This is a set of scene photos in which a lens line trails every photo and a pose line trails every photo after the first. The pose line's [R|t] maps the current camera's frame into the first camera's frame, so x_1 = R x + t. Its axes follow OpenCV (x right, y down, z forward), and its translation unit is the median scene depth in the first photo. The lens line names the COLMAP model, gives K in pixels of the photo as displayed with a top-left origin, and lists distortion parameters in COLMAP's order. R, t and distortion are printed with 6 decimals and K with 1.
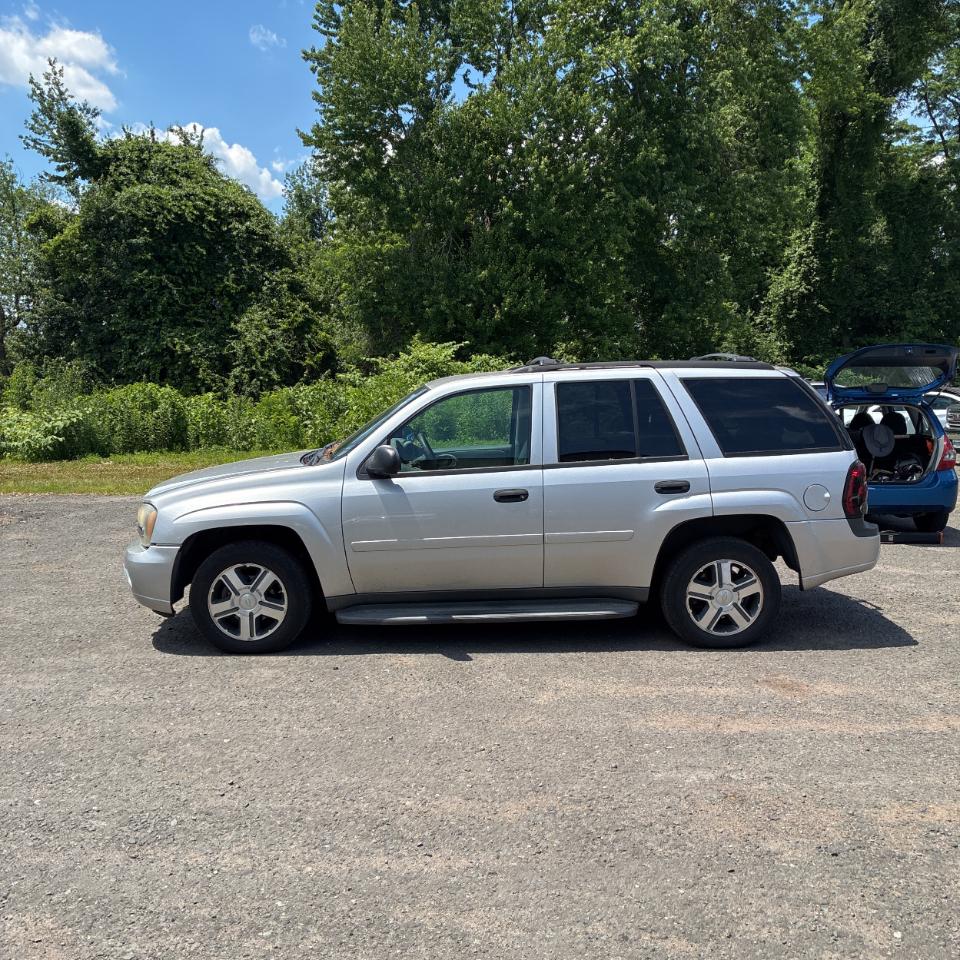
lens RADIAL K [[1033.4, 0, 460.2], [0, 1033.4, 439.1], [0, 0, 1]] dist [0.055041, 0.007906]
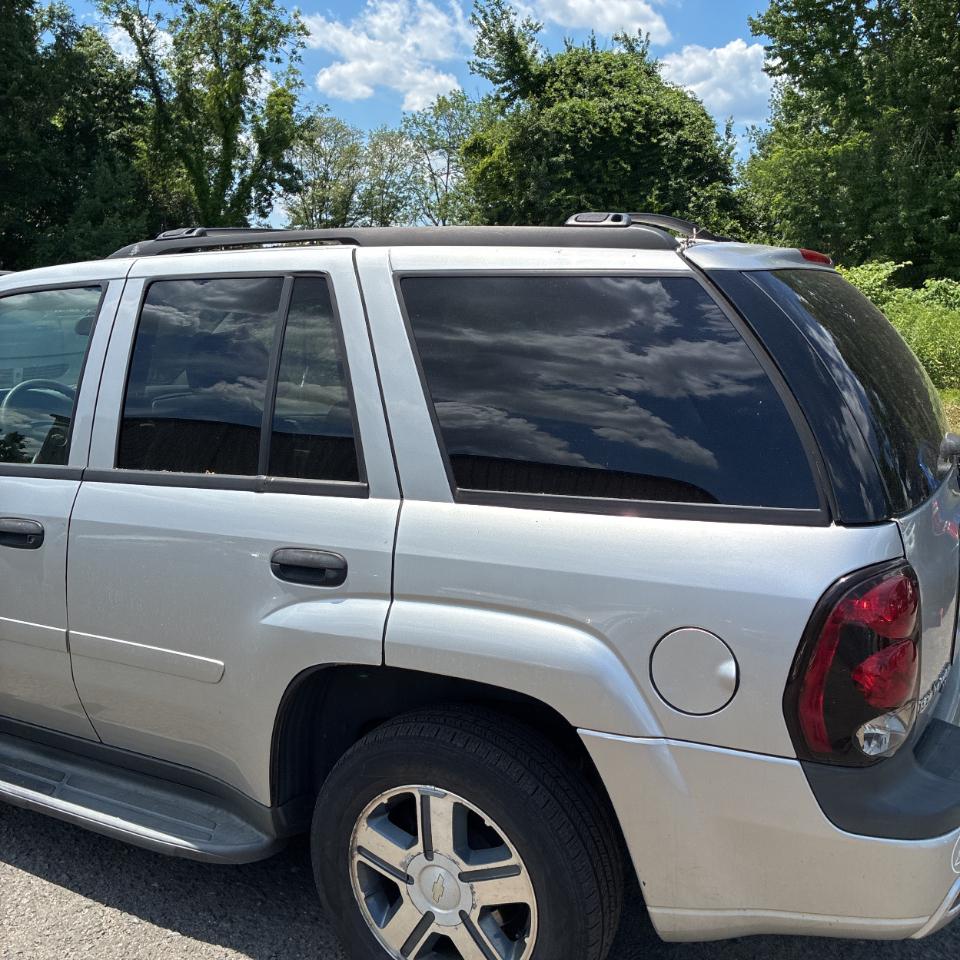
lens RADIAL K [[973.9, 0, 497.9], [0, 973.9, 449.2], [0, 0, 1]] dist [0.023287, -0.017996]
pose [[0.864417, 0.089940, -0.494665, 0.105277], [-0.049501, 0.994314, 0.094285, -0.007603], [0.500332, -0.057015, 0.863954, 0.180290]]
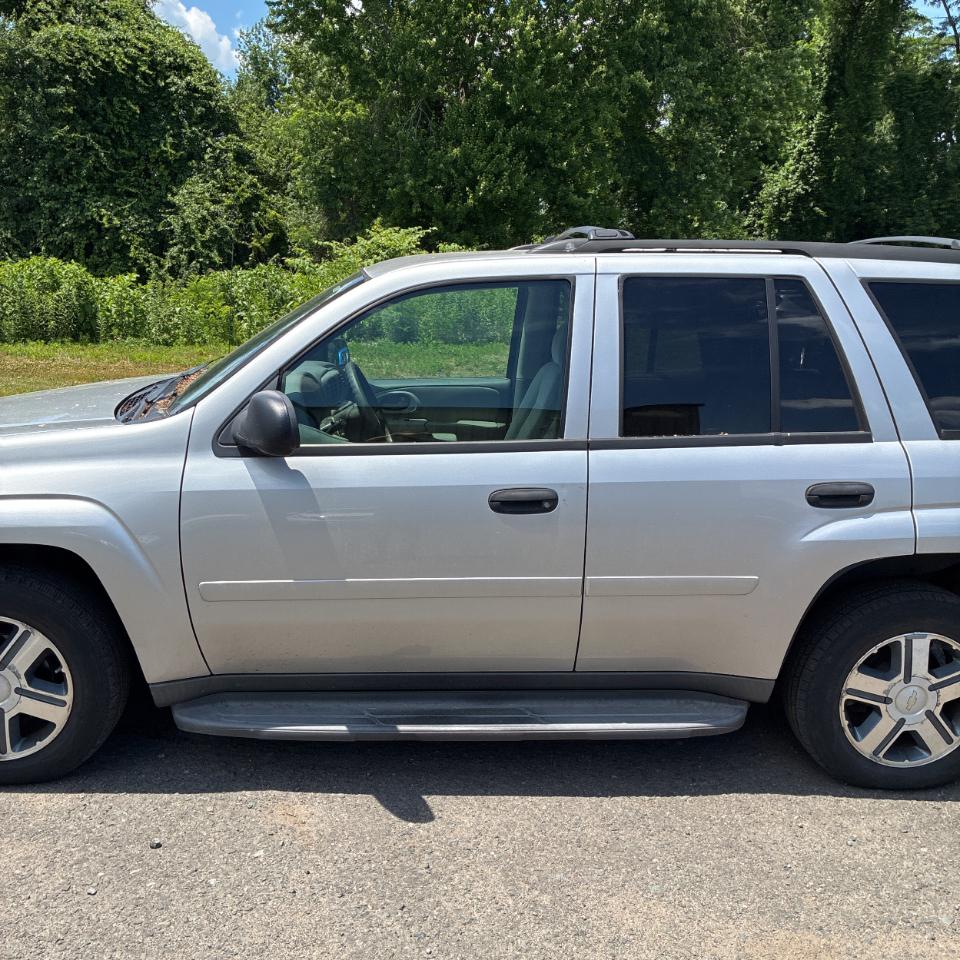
lens RADIAL K [[983.0, 0, 458.5], [0, 983.0, 461.3], [0, 0, 1]] dist [0.037587, -0.017764]
pose [[0.998428, 0.037440, 0.041719, -0.000657], [-0.042528, 0.990782, 0.128615, -0.005942], [-0.036520, -0.130187, 0.990817, 0.129310]]
